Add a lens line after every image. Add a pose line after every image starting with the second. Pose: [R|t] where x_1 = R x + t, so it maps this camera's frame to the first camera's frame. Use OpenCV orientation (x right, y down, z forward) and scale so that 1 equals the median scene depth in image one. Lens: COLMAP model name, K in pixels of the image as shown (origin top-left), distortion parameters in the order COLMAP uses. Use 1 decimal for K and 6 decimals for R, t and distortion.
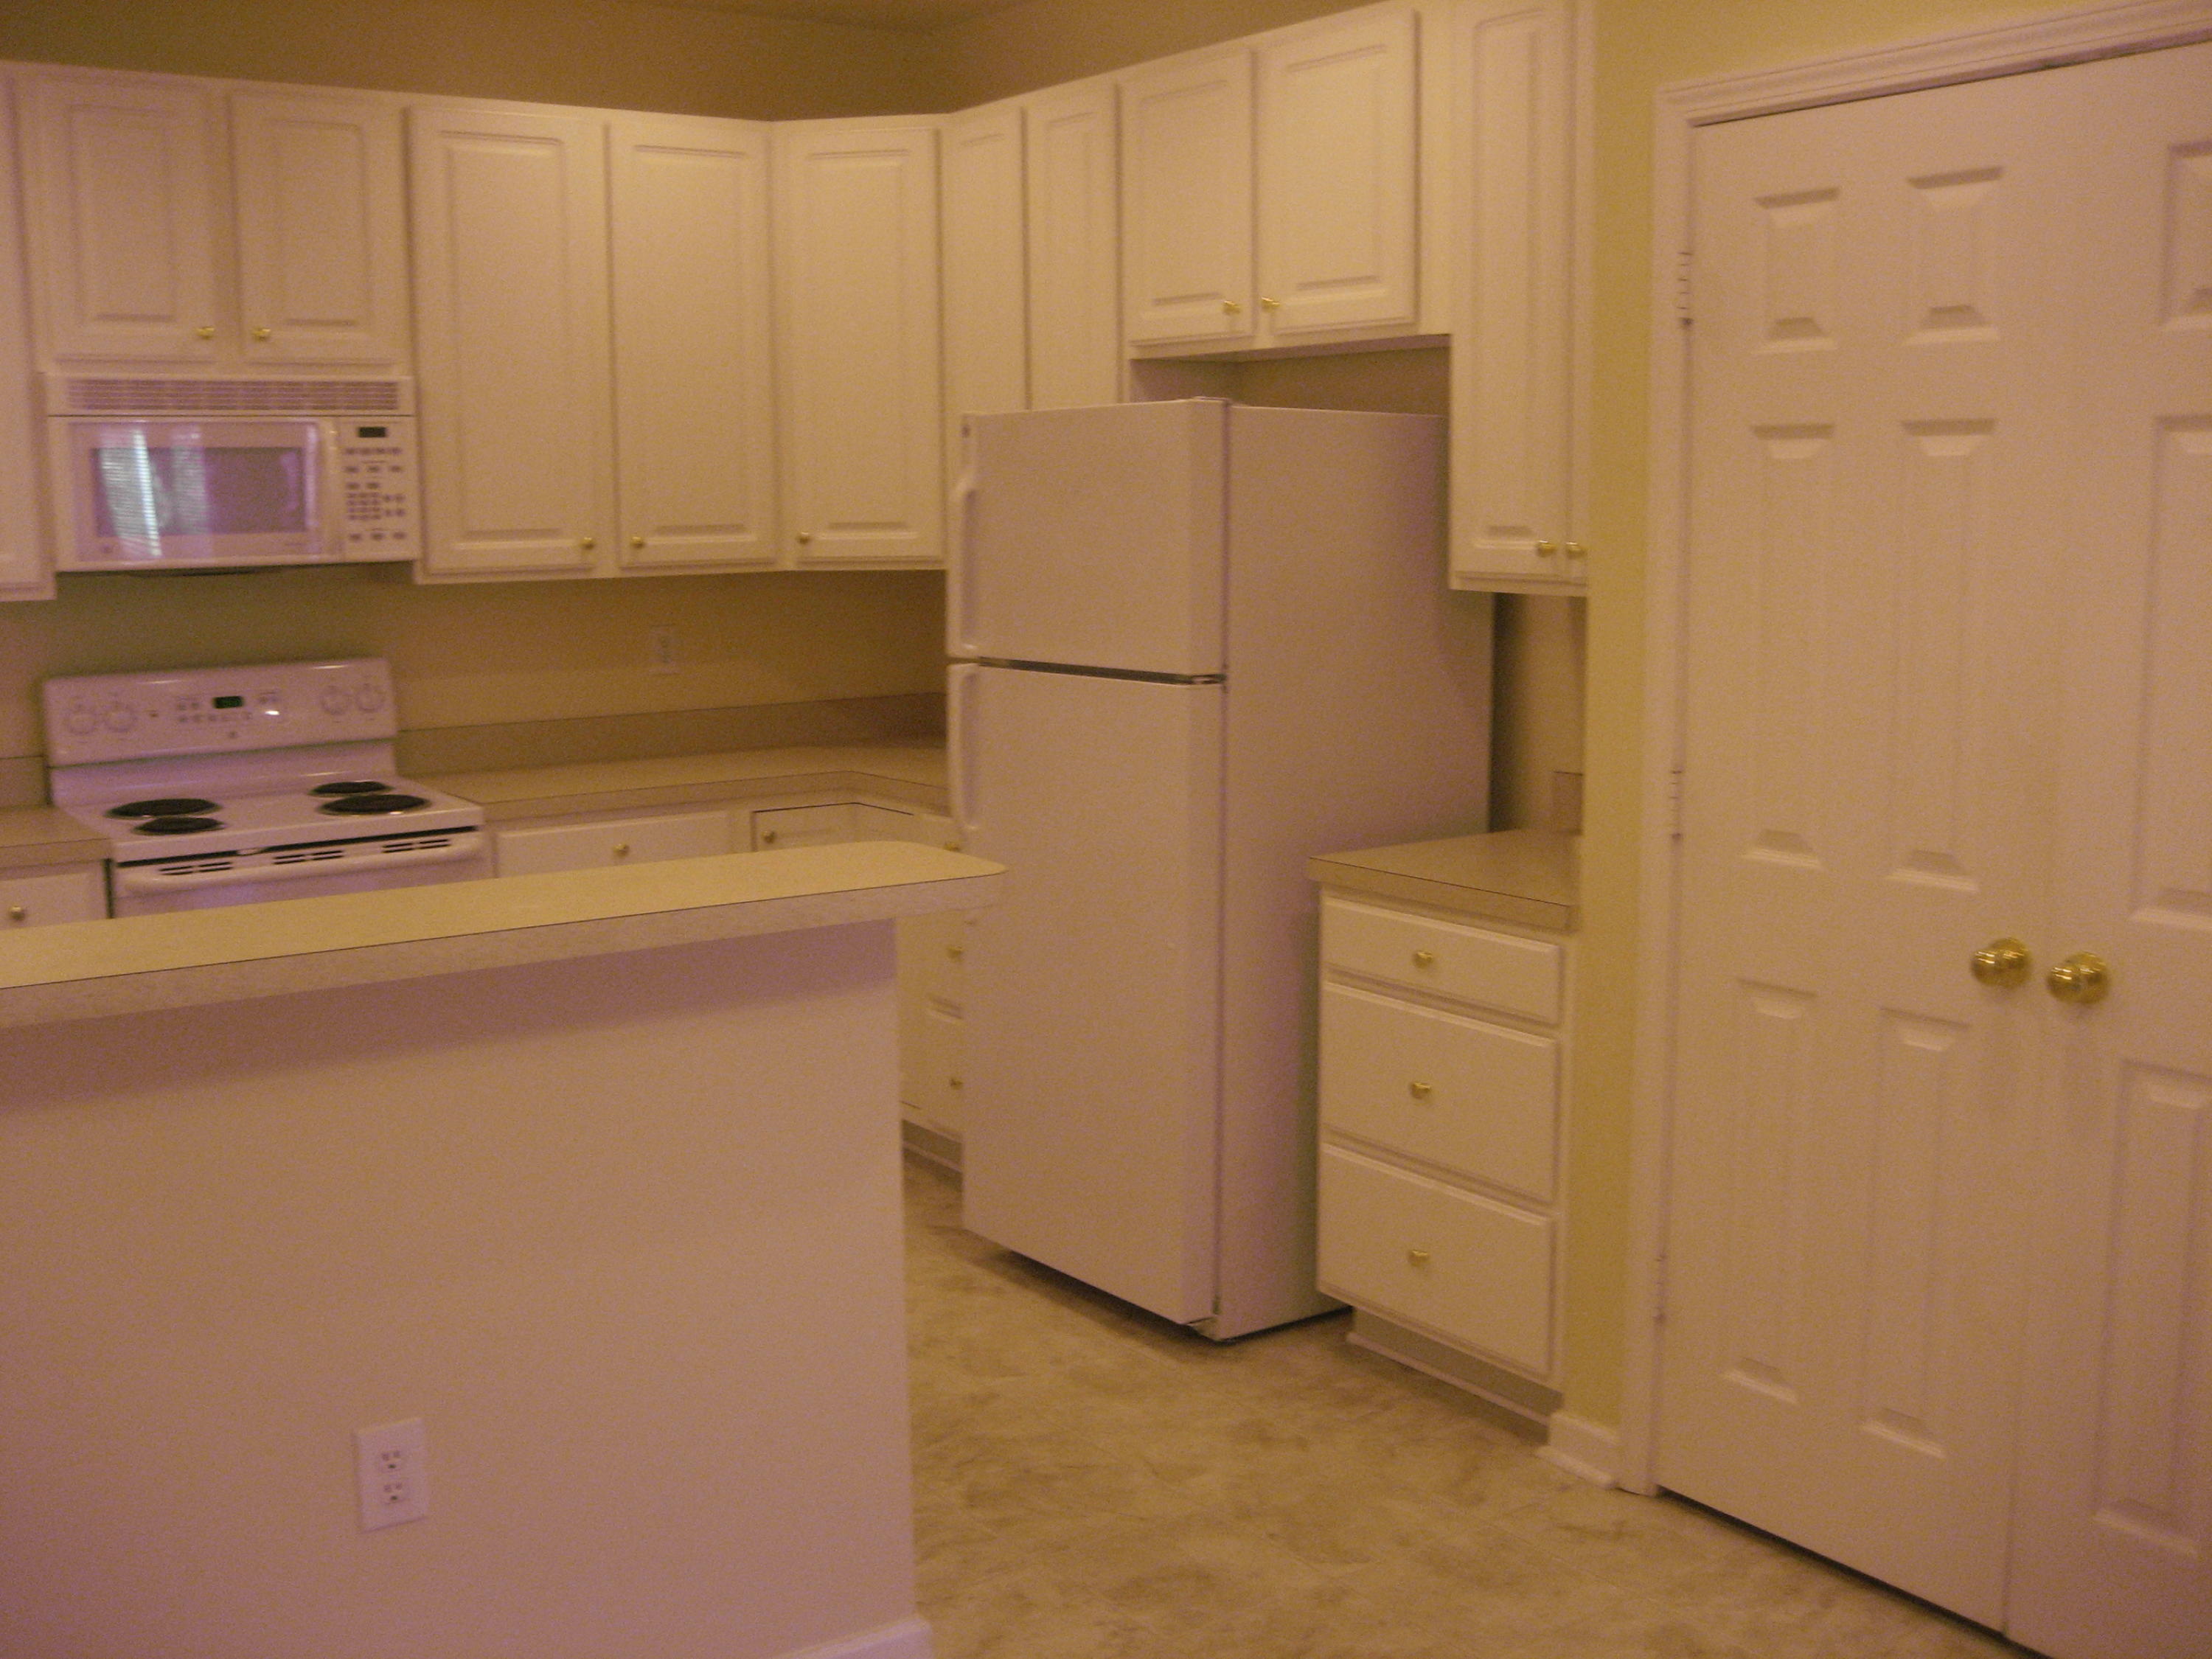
lens RADIAL K [[2289.6, 0, 1106.0], [0, 2289.6, 829.5], [0, 0, 1]] dist [-0.141035, 0.171764]
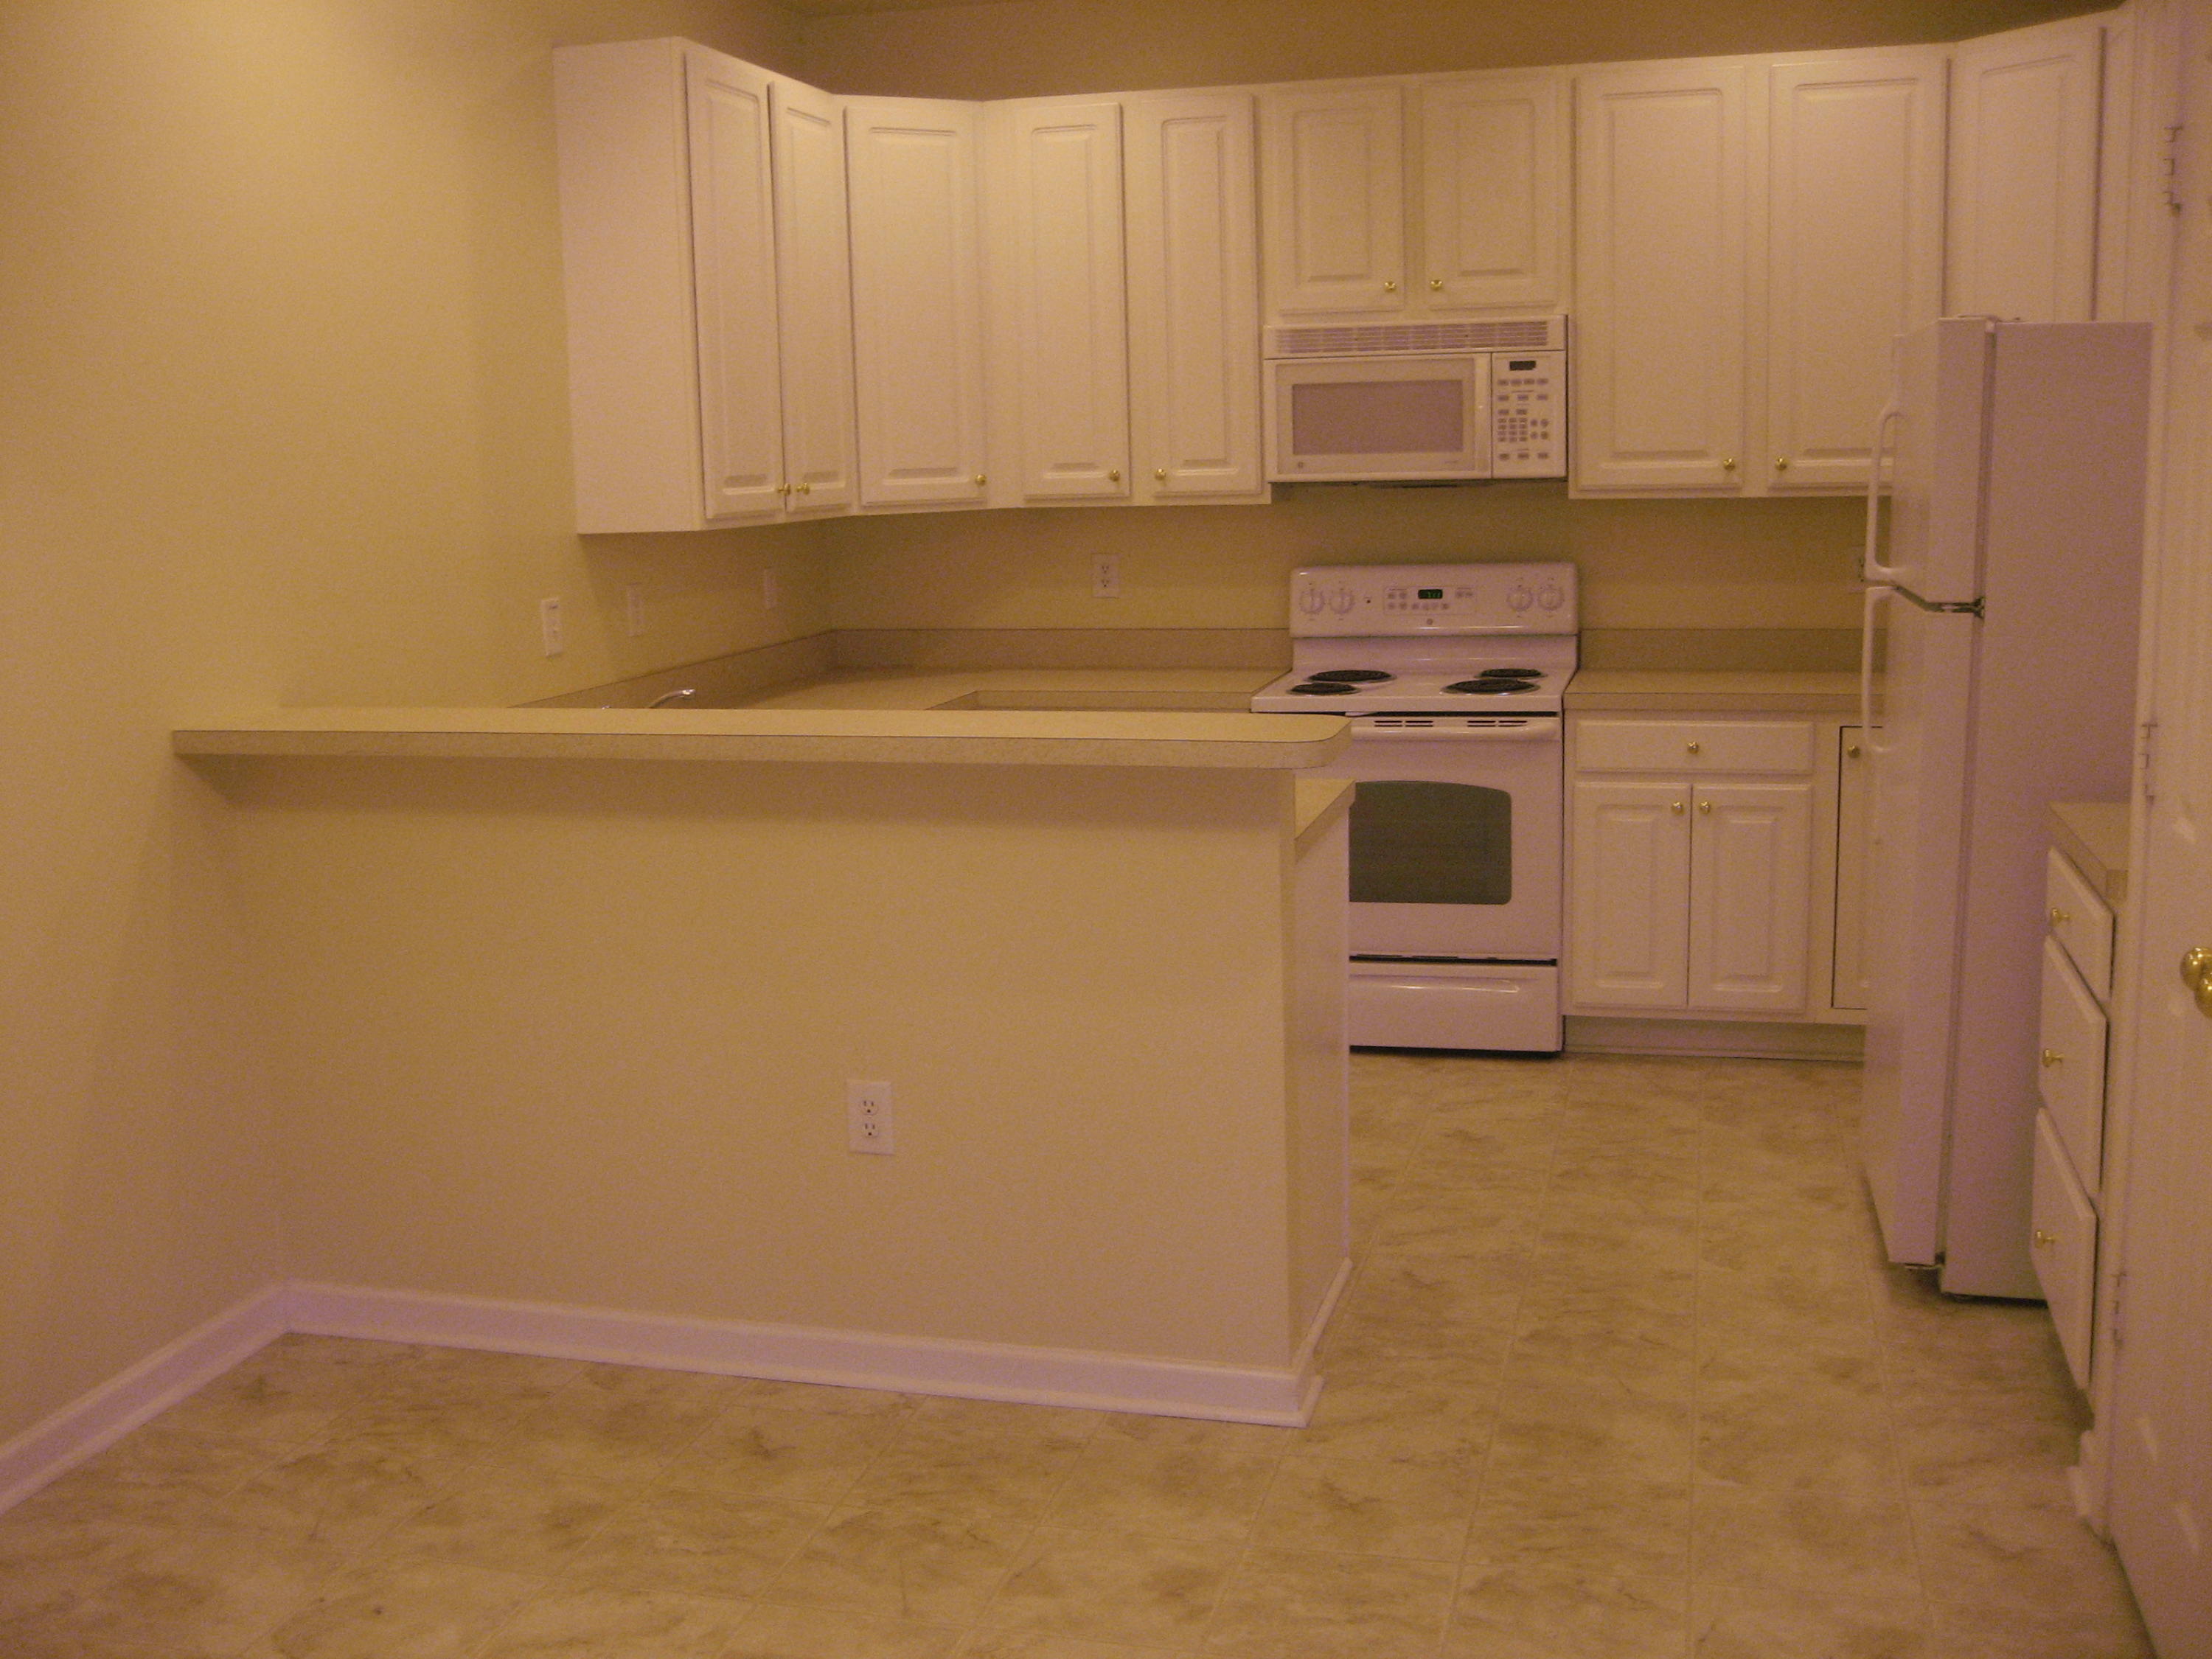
lens RADIAL K [[2289.6, 0, 1106.0], [0, 2289.6, 829.5], [0, 0, 1]] dist [-0.141035, 0.171764]
pose [[0.642379, 0.118485, -0.757172, 0.444494], [-0.092619, 0.992738, 0.076770, -0.009790], [0.760770, 0.020813, 0.648688, 0.089157]]
